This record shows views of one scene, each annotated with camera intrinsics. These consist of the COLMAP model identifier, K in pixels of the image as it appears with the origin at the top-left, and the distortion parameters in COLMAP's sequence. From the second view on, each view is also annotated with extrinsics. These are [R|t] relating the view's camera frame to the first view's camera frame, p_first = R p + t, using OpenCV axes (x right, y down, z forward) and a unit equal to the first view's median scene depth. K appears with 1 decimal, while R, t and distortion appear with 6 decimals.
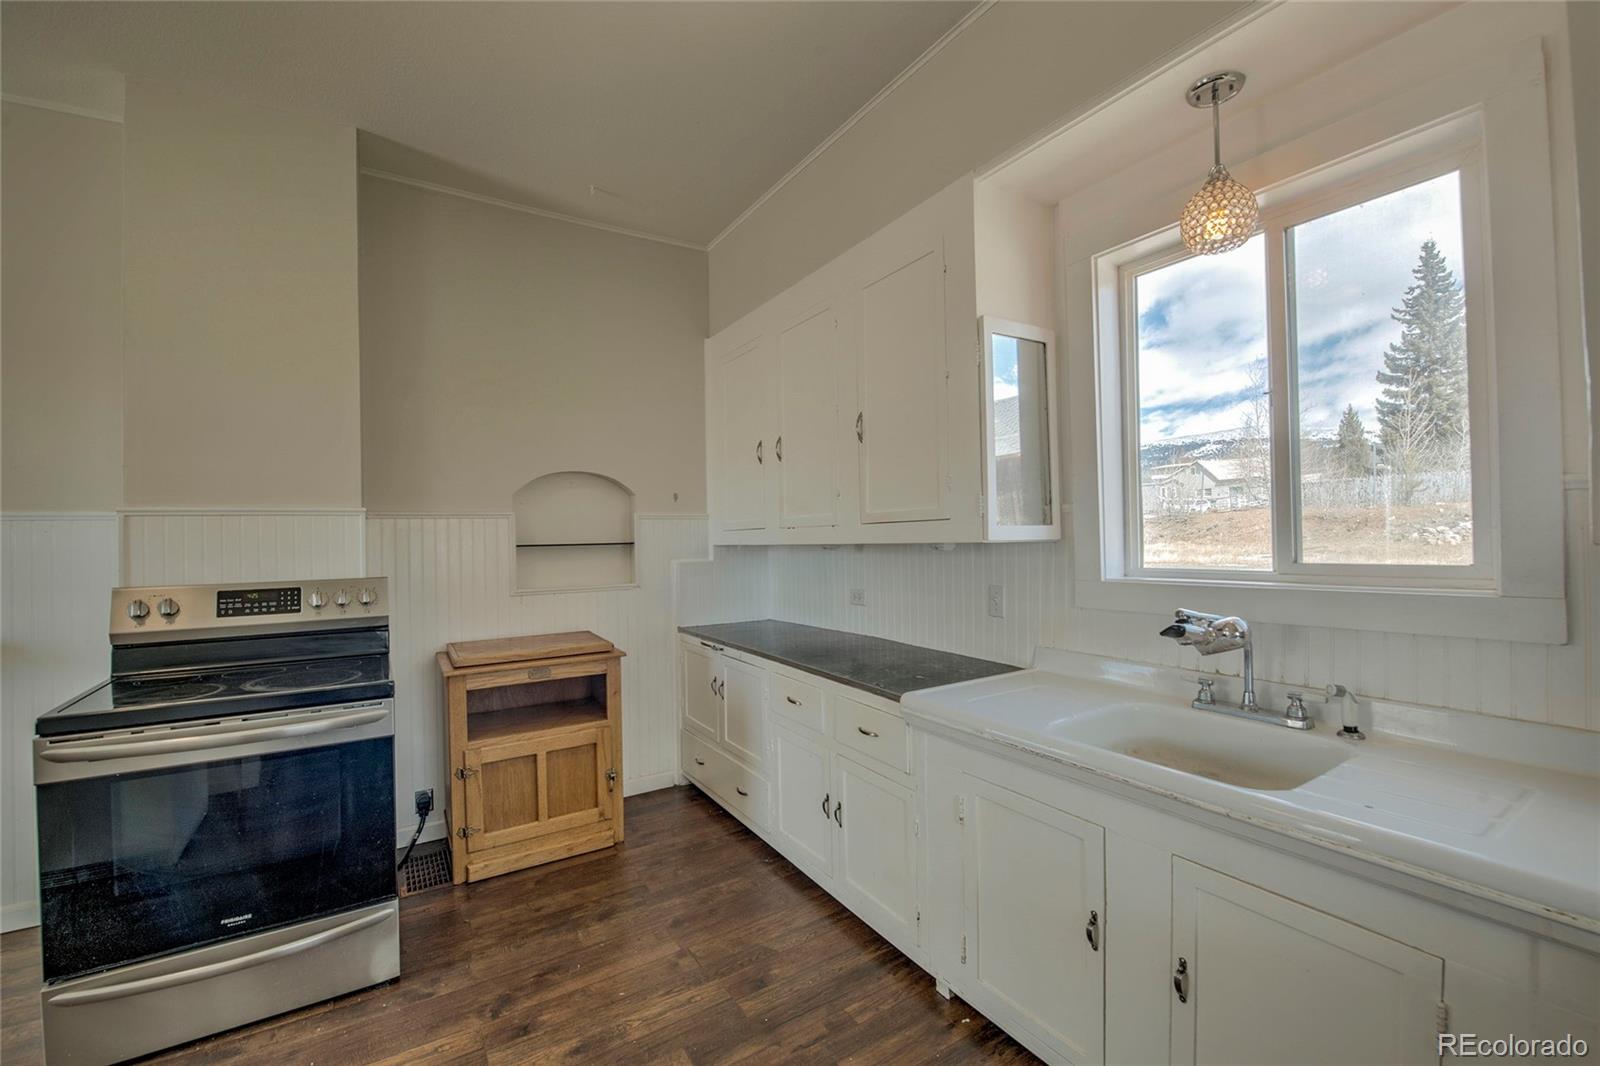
lens RADIAL K [[668.9, 0, 822.5], [0, 668.9, 532.9], [0, 0, 1]] dist [-0.012523, -0.000481]
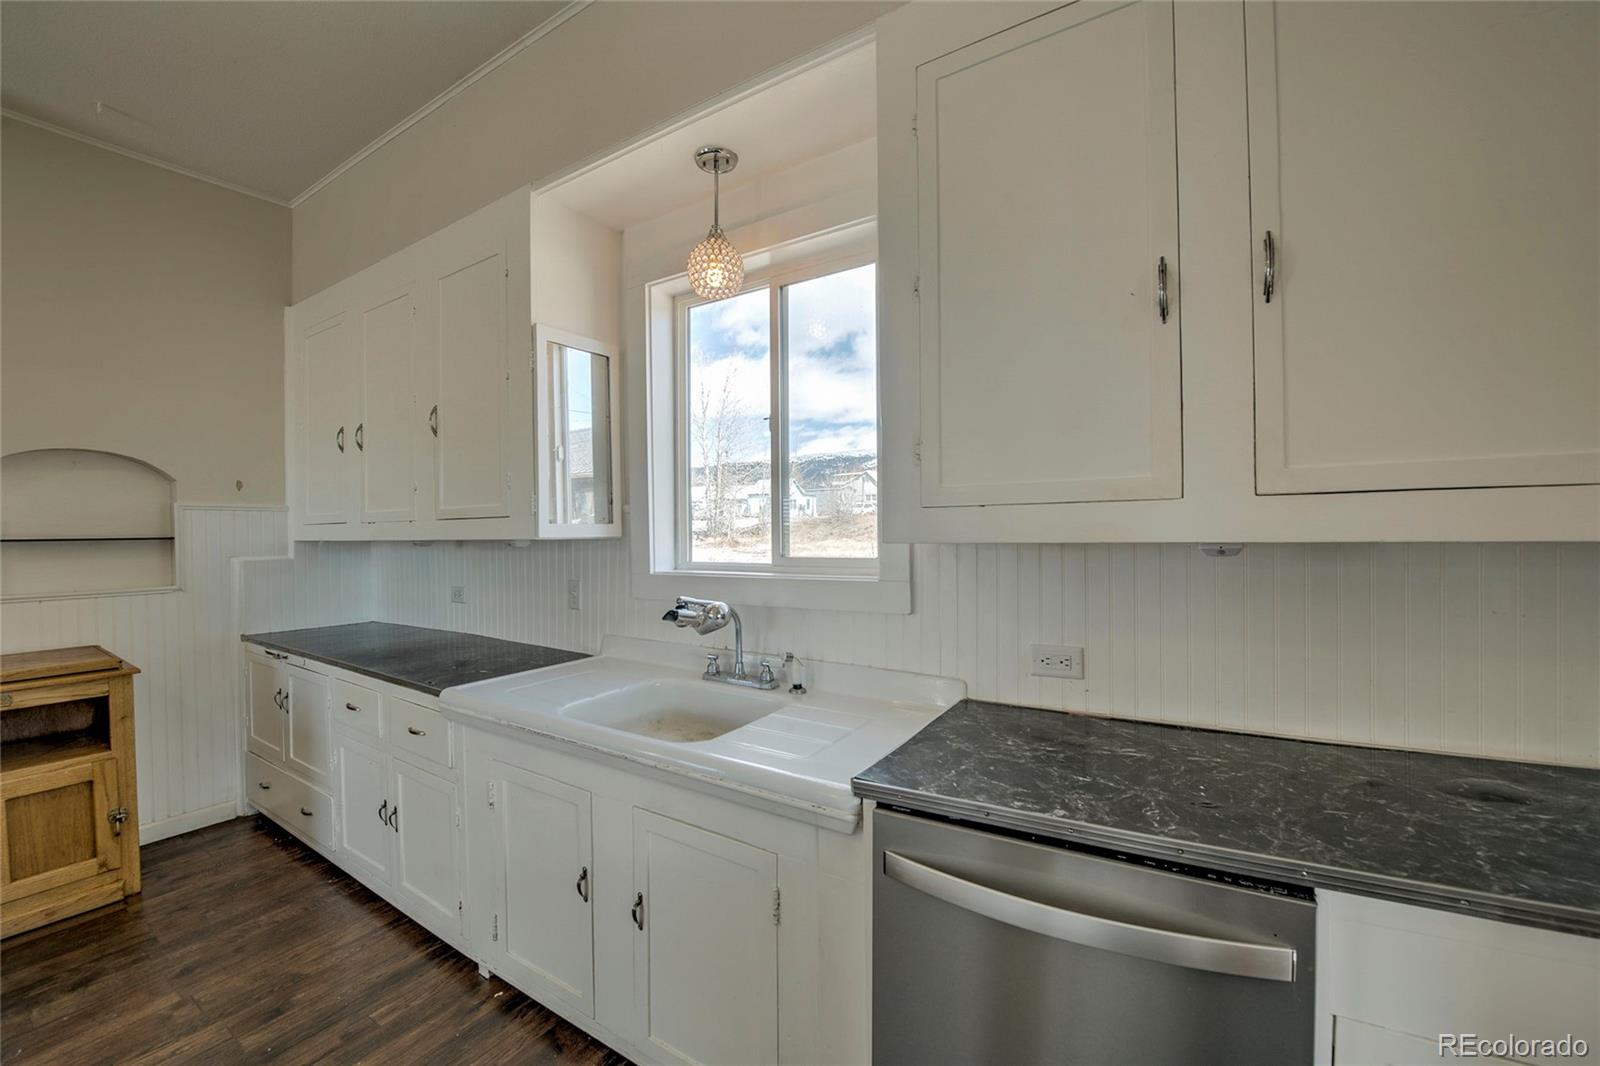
lens RADIAL K [[640.5, 0, 798.9], [0, 640.5, 536.2], [0, 0, 1]] dist [-0.016851, -0.000999]
pose [[0.911047, 0.006113, 0.412258, 0.170053], [-0.010192, 0.999918, 0.007697, -0.002235], [-0.412177, -0.011214, 0.911035, -0.073116]]
